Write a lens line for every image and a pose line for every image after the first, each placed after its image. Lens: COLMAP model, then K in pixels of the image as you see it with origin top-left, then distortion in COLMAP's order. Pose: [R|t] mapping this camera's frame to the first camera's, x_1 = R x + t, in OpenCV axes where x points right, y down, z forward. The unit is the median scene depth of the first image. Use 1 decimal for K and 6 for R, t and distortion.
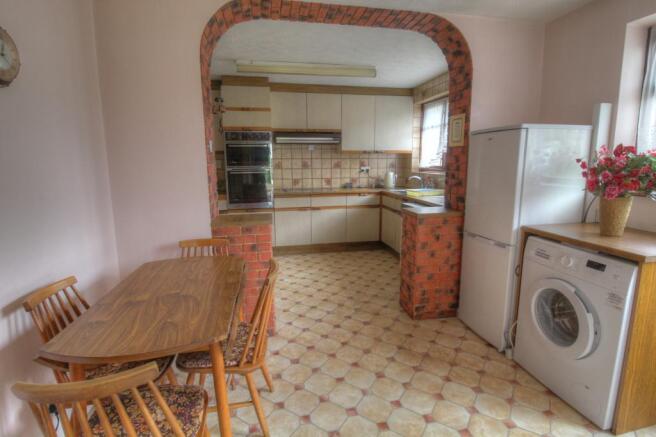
lens RADIAL K [[333.4, 0, 328.5], [0, 333.4, 219.5], [0, 0, 1]] dist [-0.012006, -0.000063]
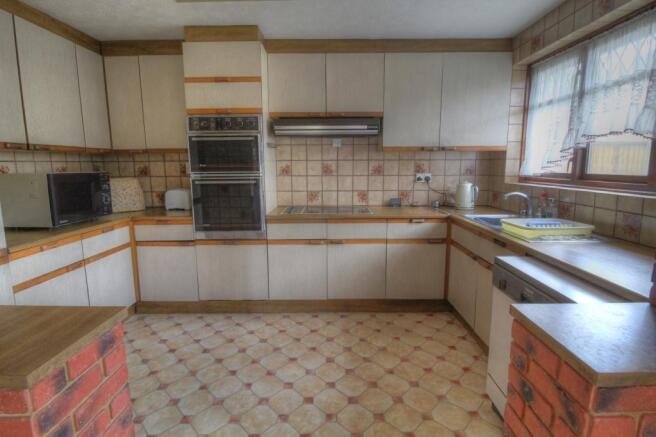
lens RADIAL K [[333.4, 0, 328.6], [0, 333.4, 214.5], [0, 0, 1]] dist [-0.012006, -0.000063]
pose [[0.981215, 0.029985, -0.190571, 0.062788], [-0.034552, 0.999189, -0.020689, -0.068426], [0.189796, 0.026885, 0.981455, 0.395871]]
